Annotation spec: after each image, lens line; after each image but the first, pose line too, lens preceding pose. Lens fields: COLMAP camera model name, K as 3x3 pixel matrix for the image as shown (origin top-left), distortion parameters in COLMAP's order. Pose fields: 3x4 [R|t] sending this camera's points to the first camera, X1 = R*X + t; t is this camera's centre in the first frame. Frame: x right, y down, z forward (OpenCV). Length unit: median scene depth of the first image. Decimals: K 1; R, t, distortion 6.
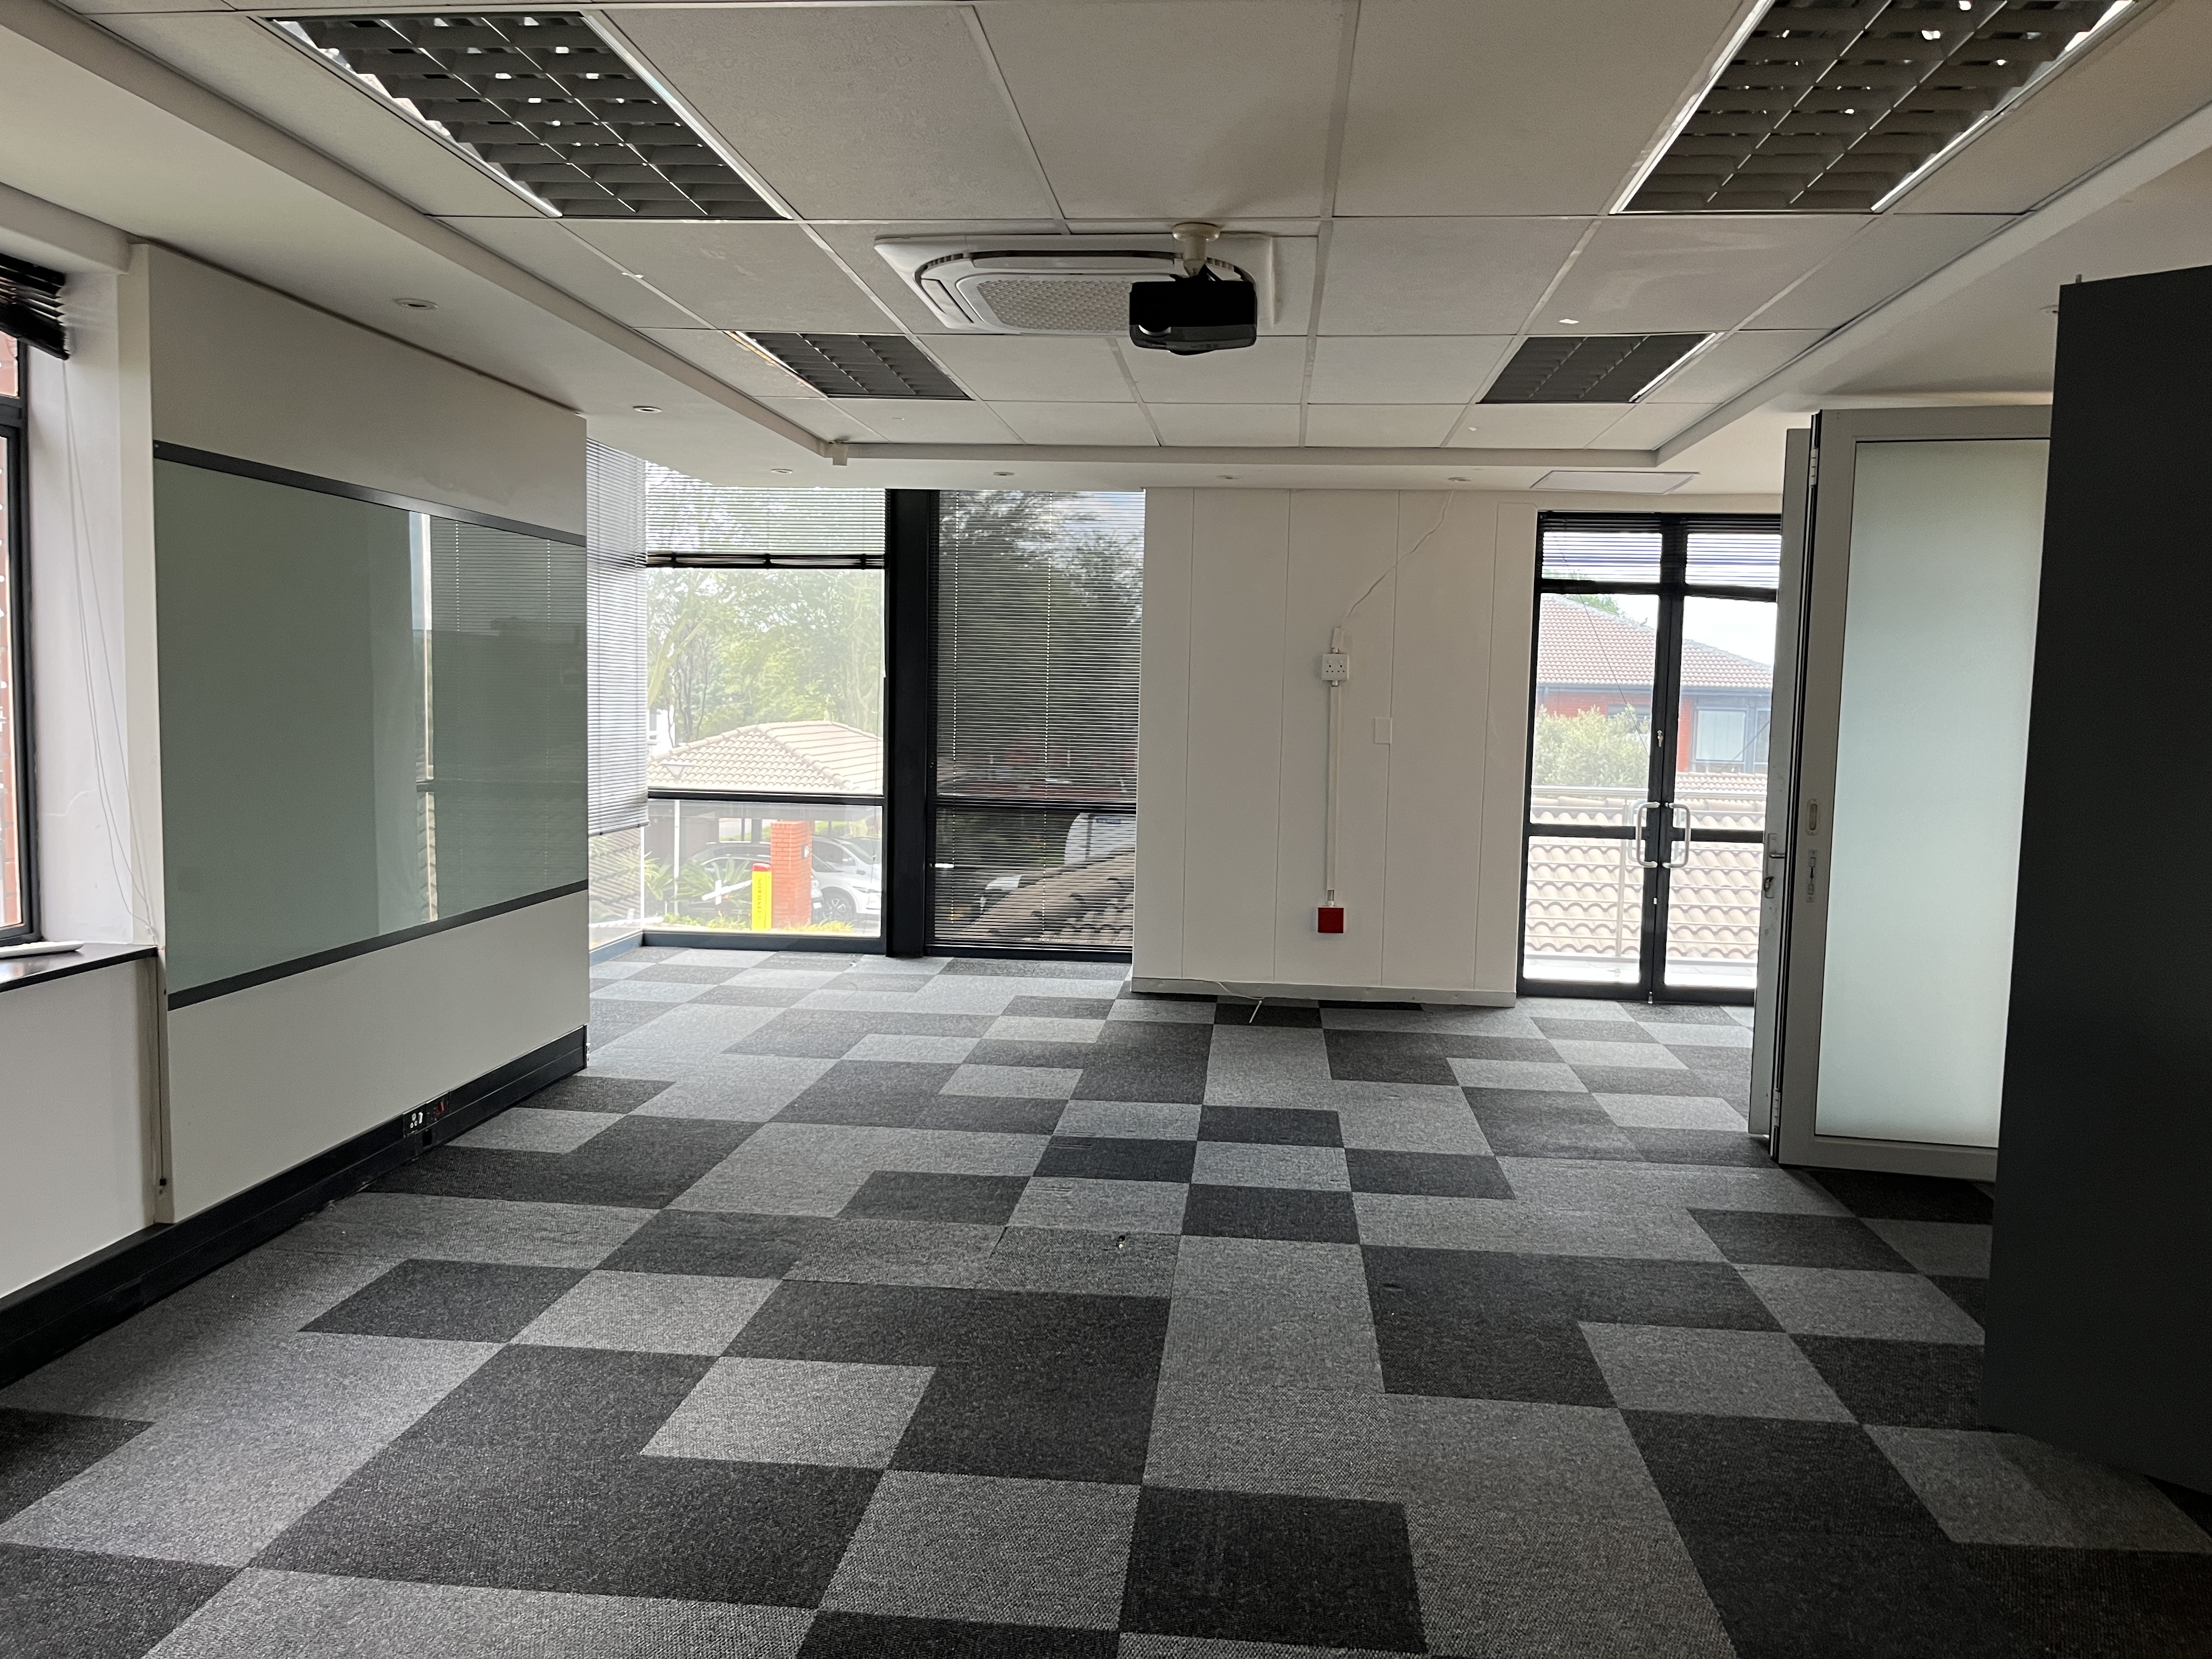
lens RADIAL K [[1673.1, 0, 1105.6], [0, 1673.1, 849.6], [0, 0, 1]] dist [0.058843, -0.085863]
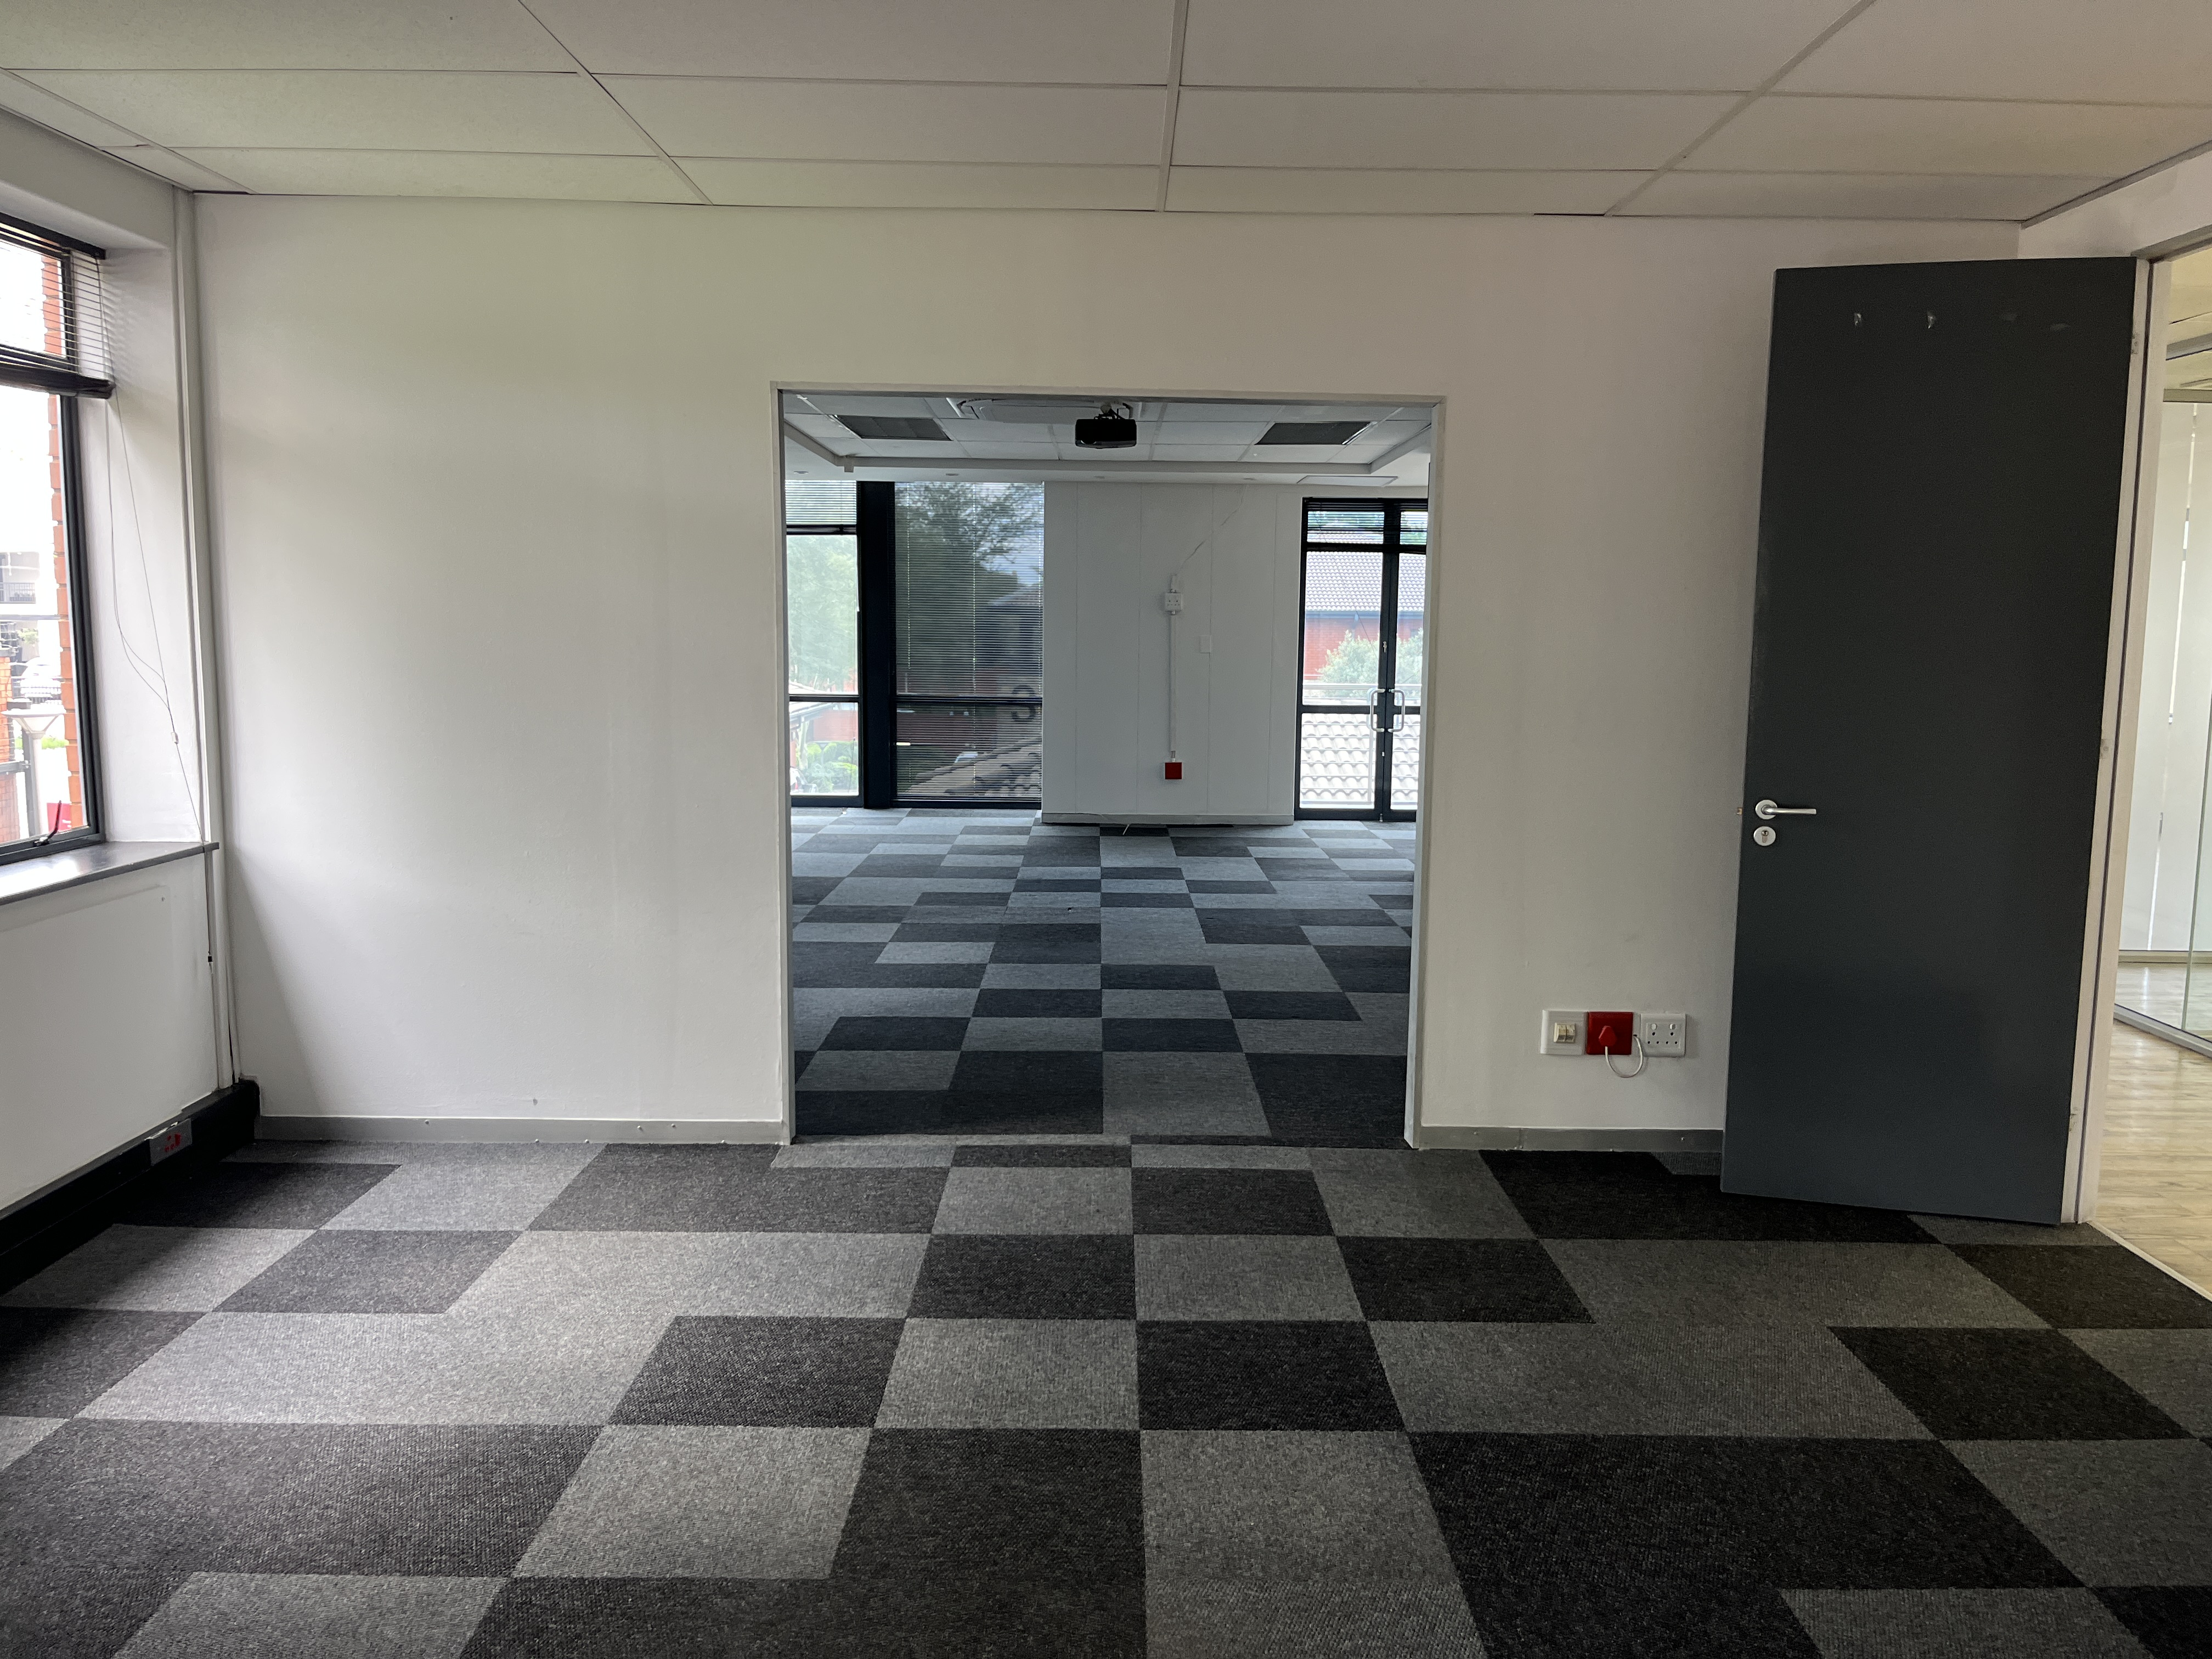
lens RADIAL K [[1673.1, 0, 1107.3], [0, 1673.1, 840.0], [0, 0, 1]] dist [0.058843, -0.085863]
pose [[0.995204, -0.022828, 0.095122, -0.071133], [0.019749, 0.999254, 0.033177, 0.054659], [-0.095808, -0.031140, 0.994913, -0.505704]]
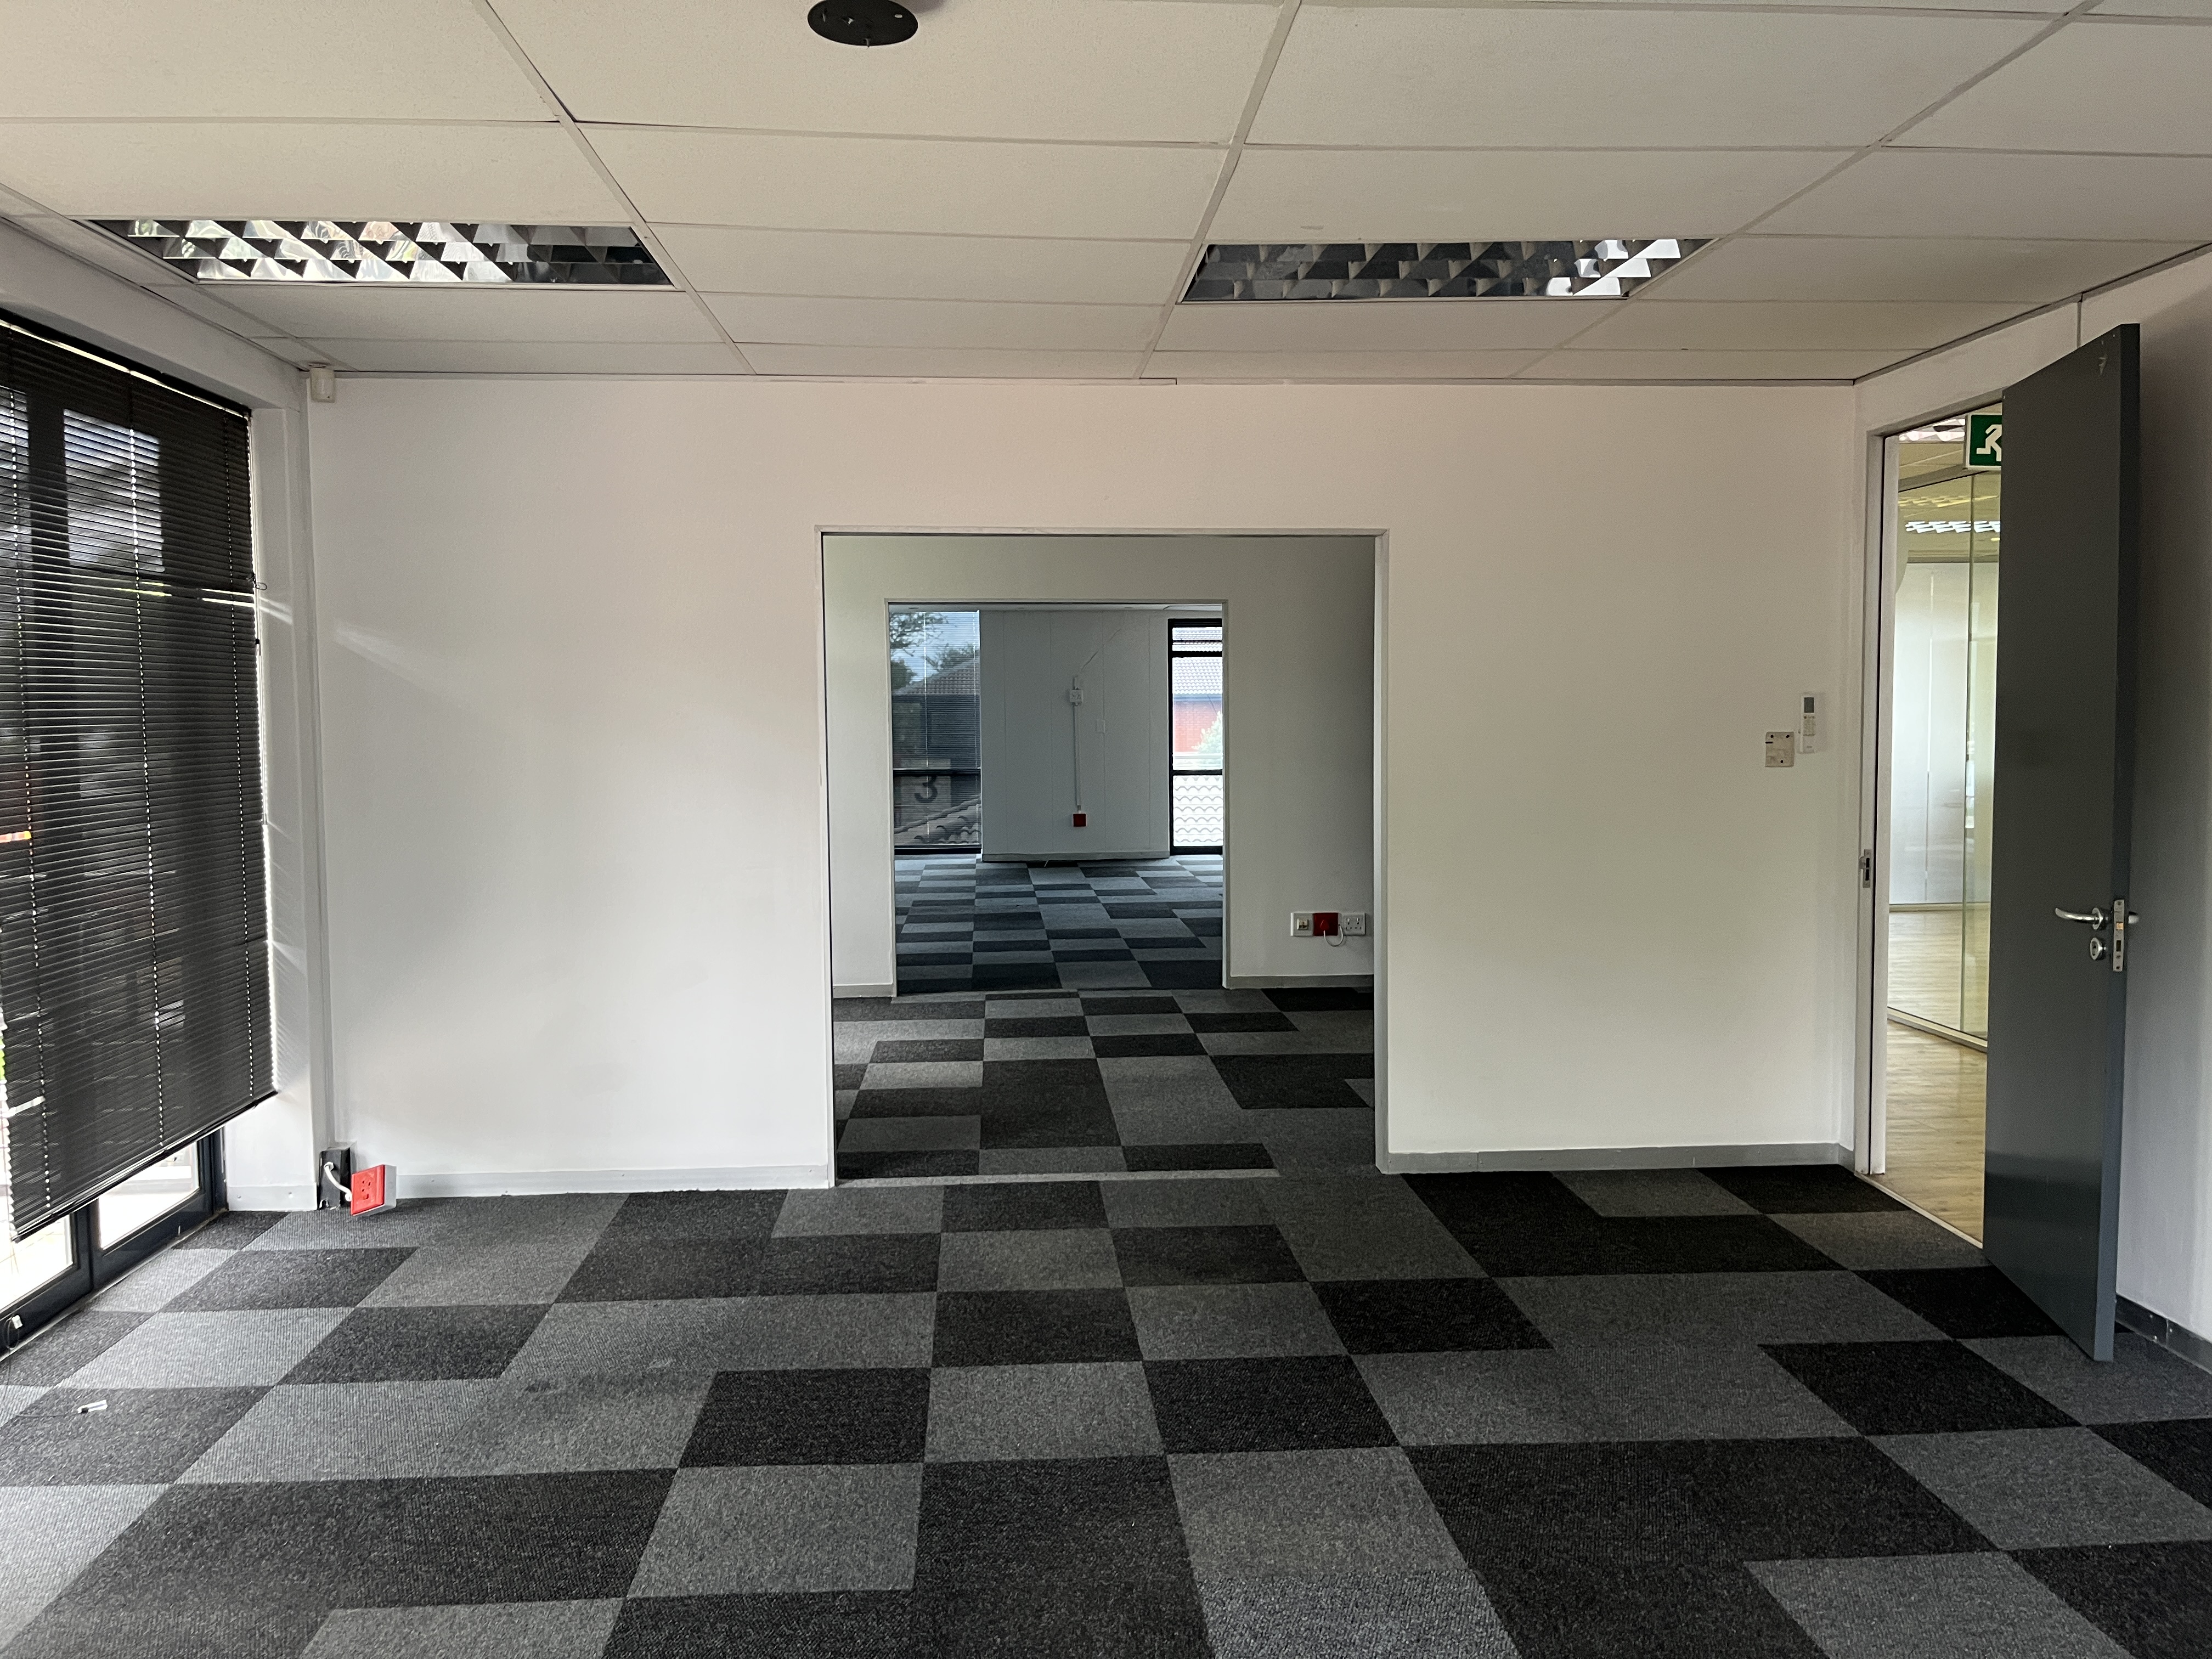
lens RADIAL K [[1673.1, 0, 1109.1], [0, 1673.1, 819.1], [0, 0, 1]] dist [0.058843, -0.085863]
pose [[0.985476, -0.043141, 0.164244, -0.168020], [0.048078, 0.998500, -0.026202, 0.098199], [-0.162867, 0.033718, 0.986072, -1.034561]]
